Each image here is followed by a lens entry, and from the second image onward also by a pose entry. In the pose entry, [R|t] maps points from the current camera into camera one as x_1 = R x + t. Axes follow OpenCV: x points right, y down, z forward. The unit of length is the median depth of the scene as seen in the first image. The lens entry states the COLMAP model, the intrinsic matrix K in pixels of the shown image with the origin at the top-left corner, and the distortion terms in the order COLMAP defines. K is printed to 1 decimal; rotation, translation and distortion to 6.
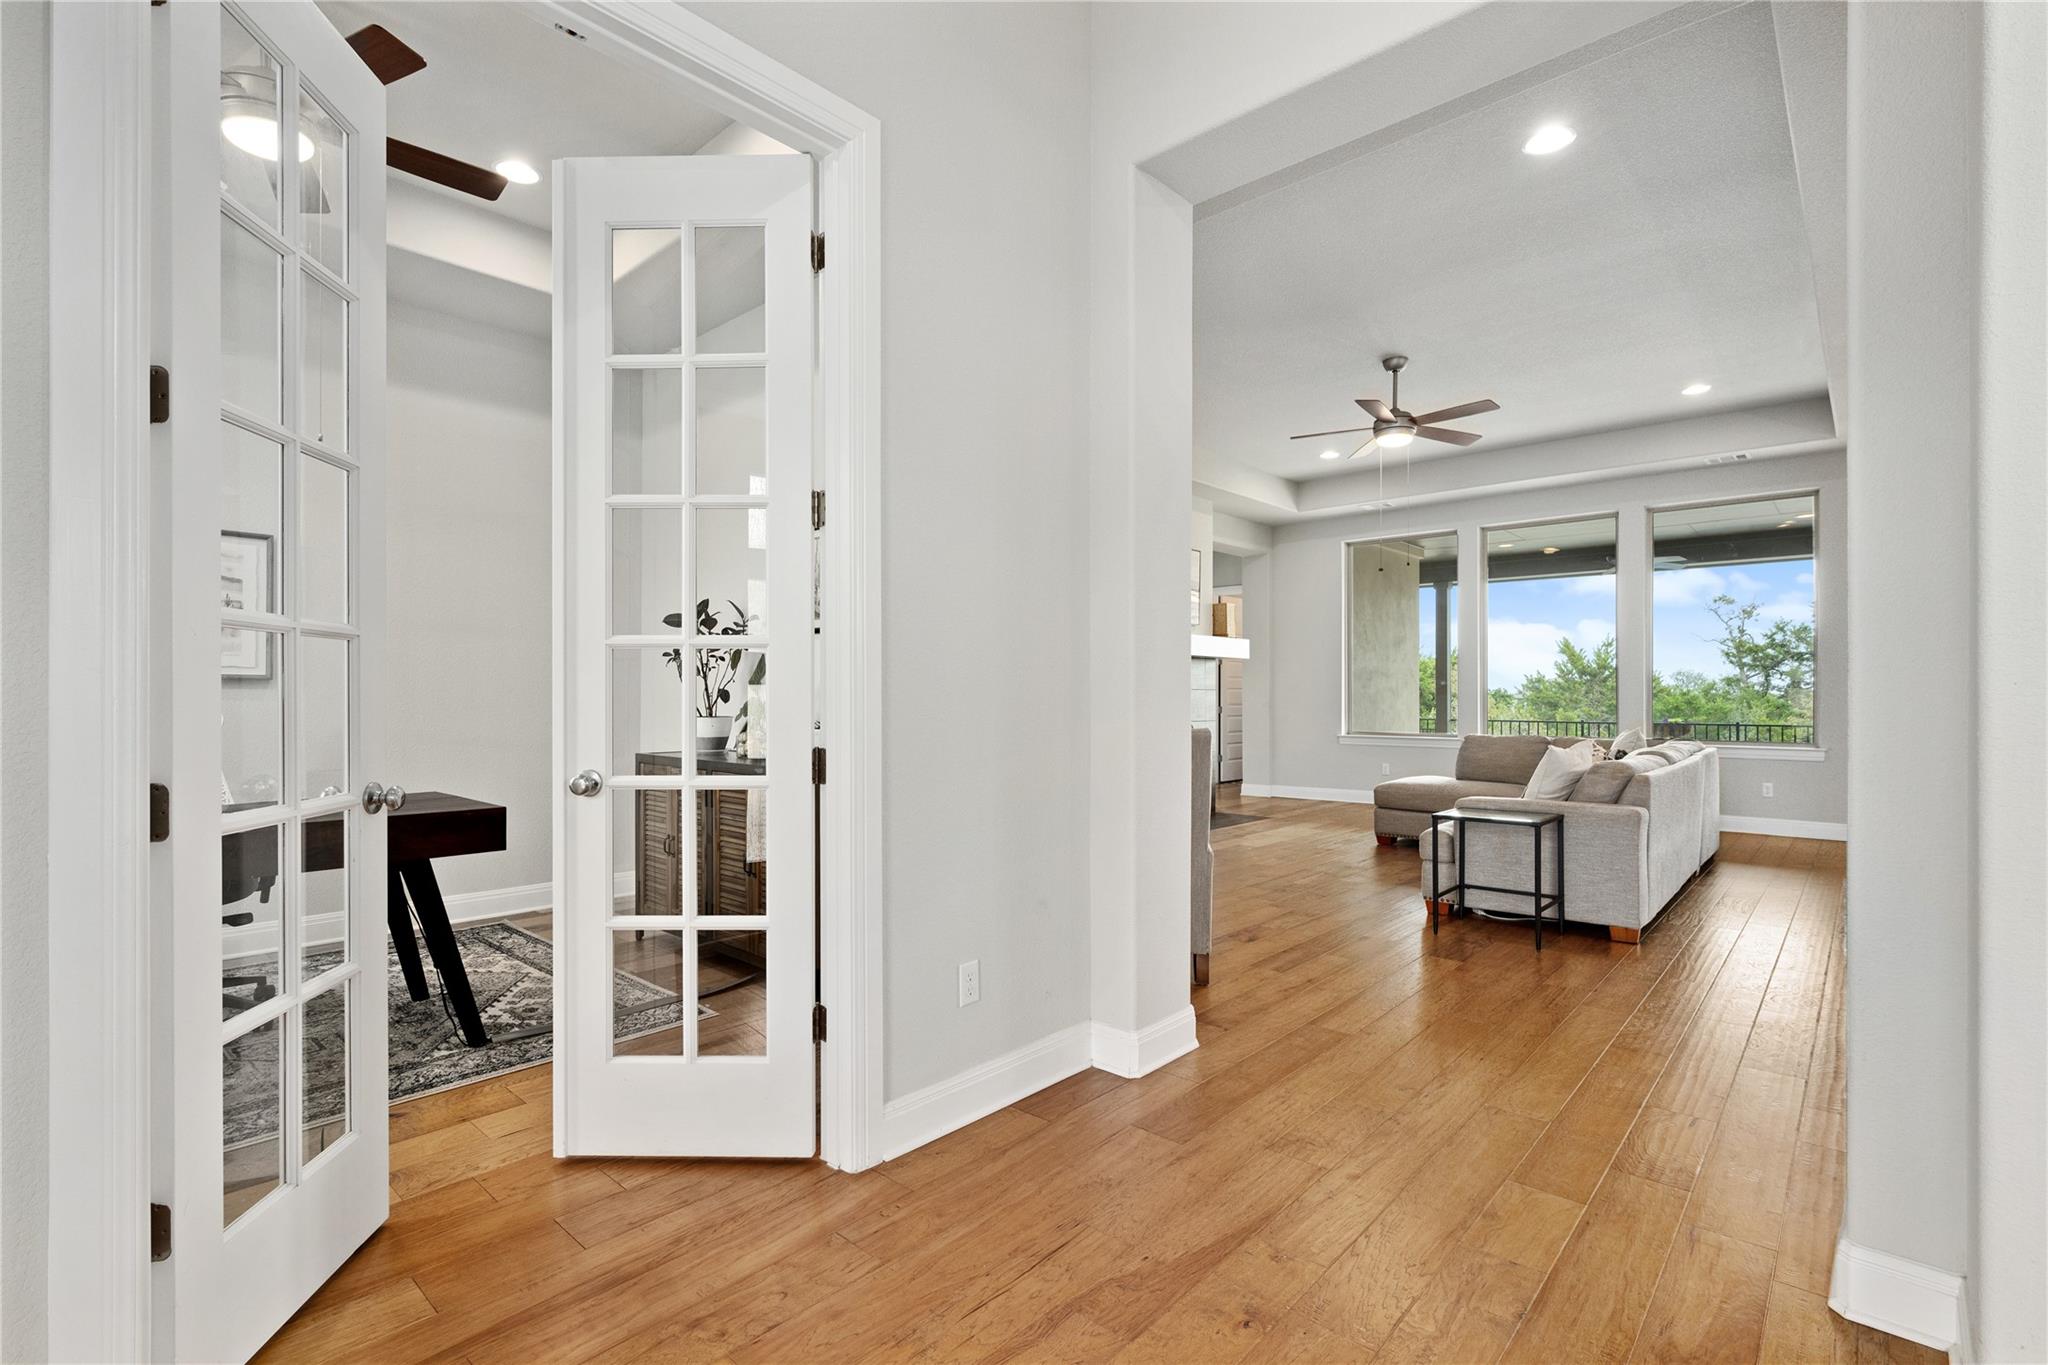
lens RADIAL K [[937.4, 0, 1022.0], [0, 937.4, 693.2], [0, 0, 1]] dist [-0.000245, 0.000101]
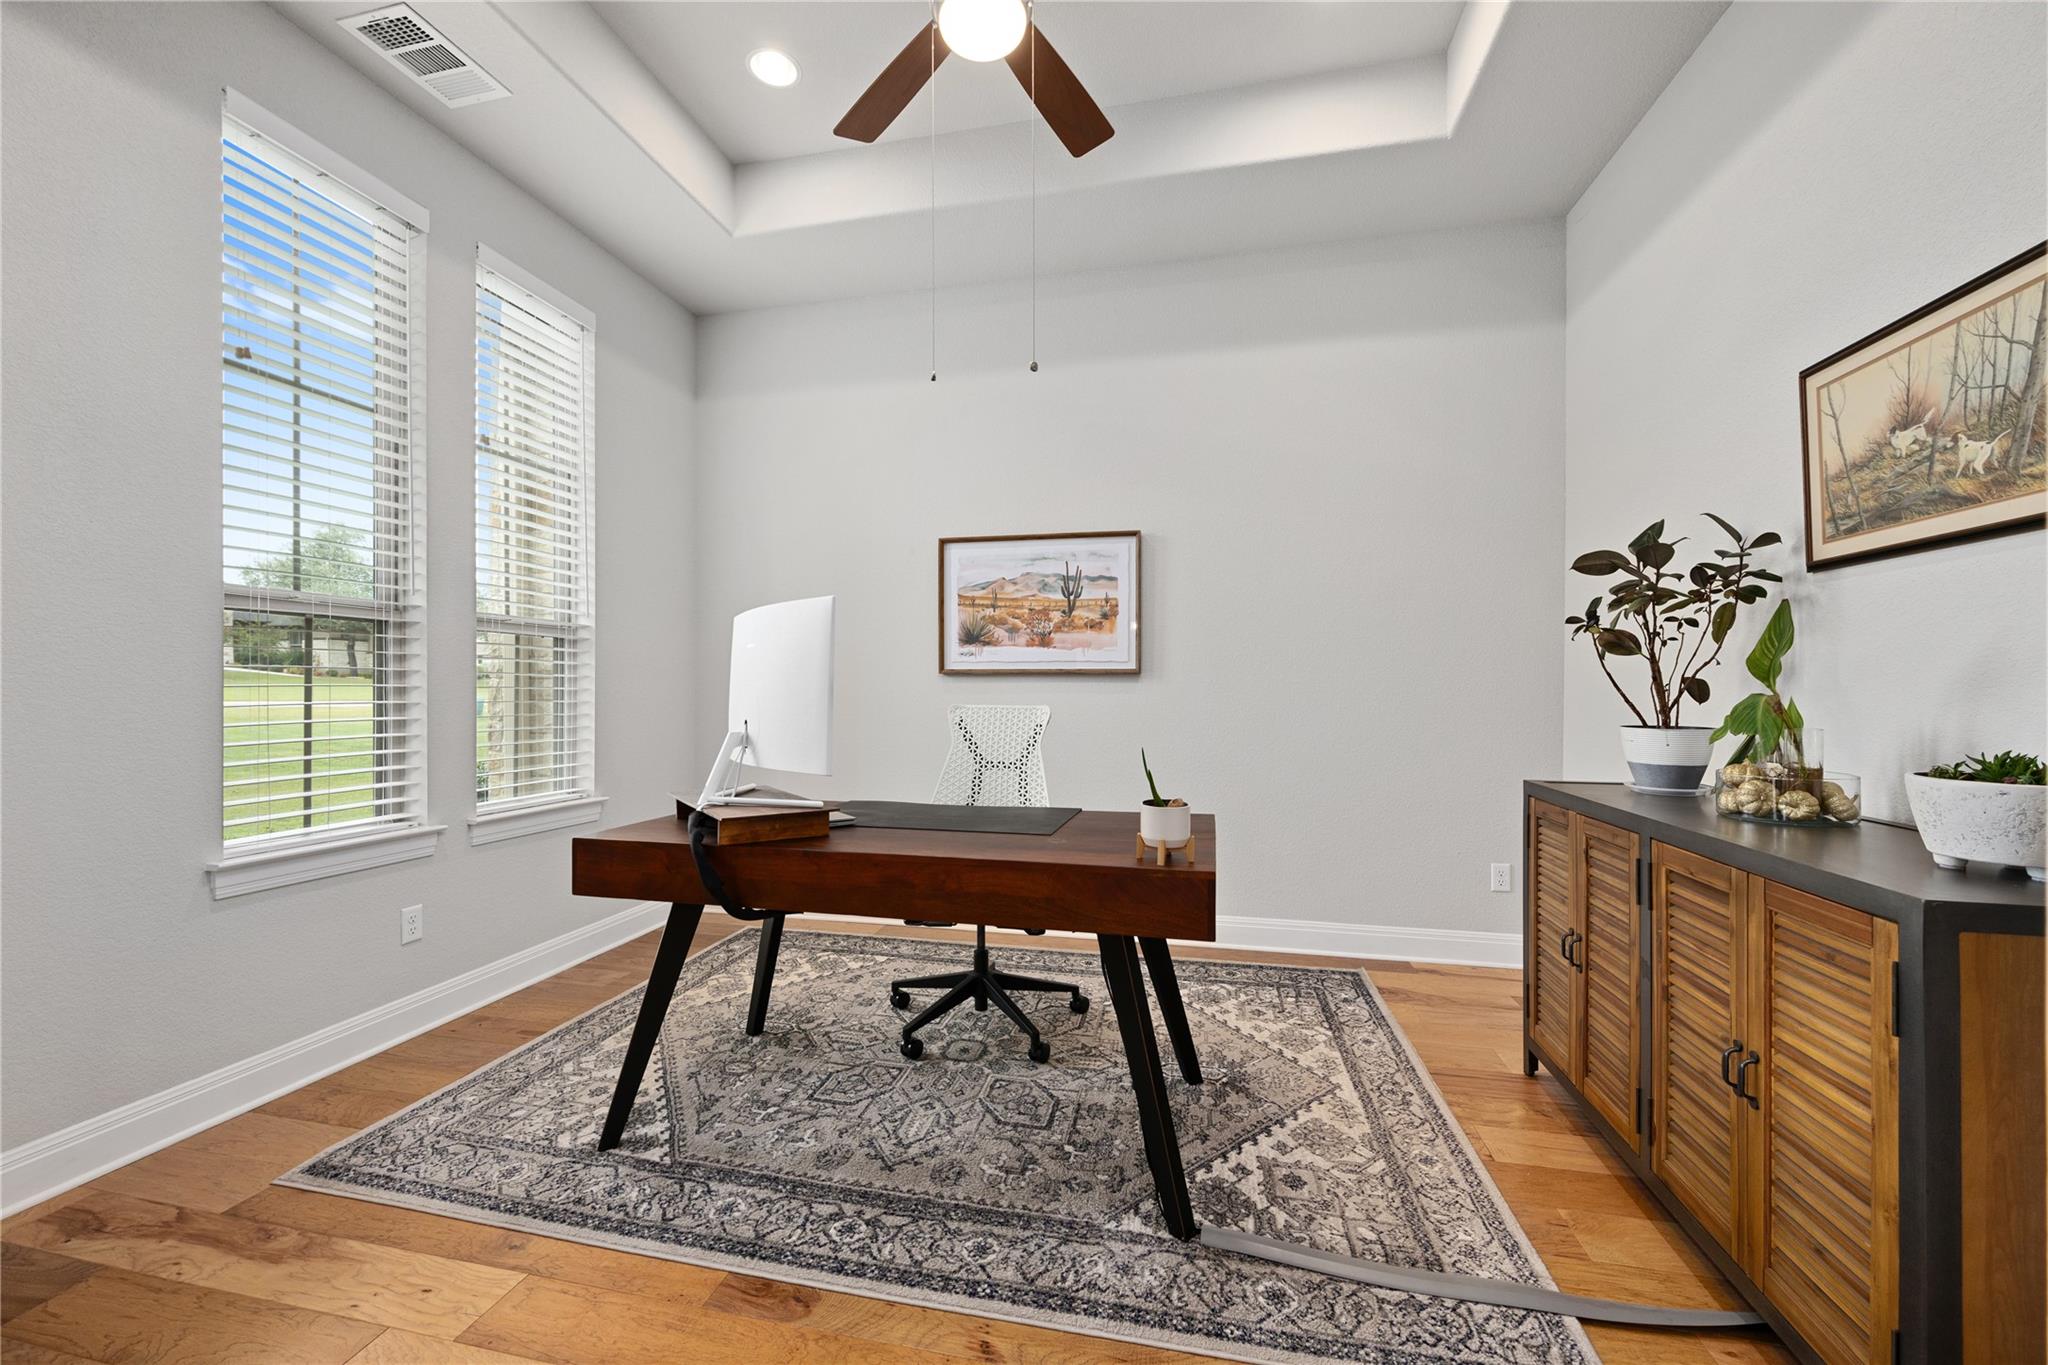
lens RADIAL K [[796.4, 0, 1019.4], [0, 796.4, 687.8], [0, 0, 1]] dist [0.001433, 0.000145]
pose [[0.490525, -0.000499, -0.871427, -0.115932], [0.003862, 0.999991, 0.001602, -0.000758], [0.871419, -0.004151, 0.490523, 0.466944]]
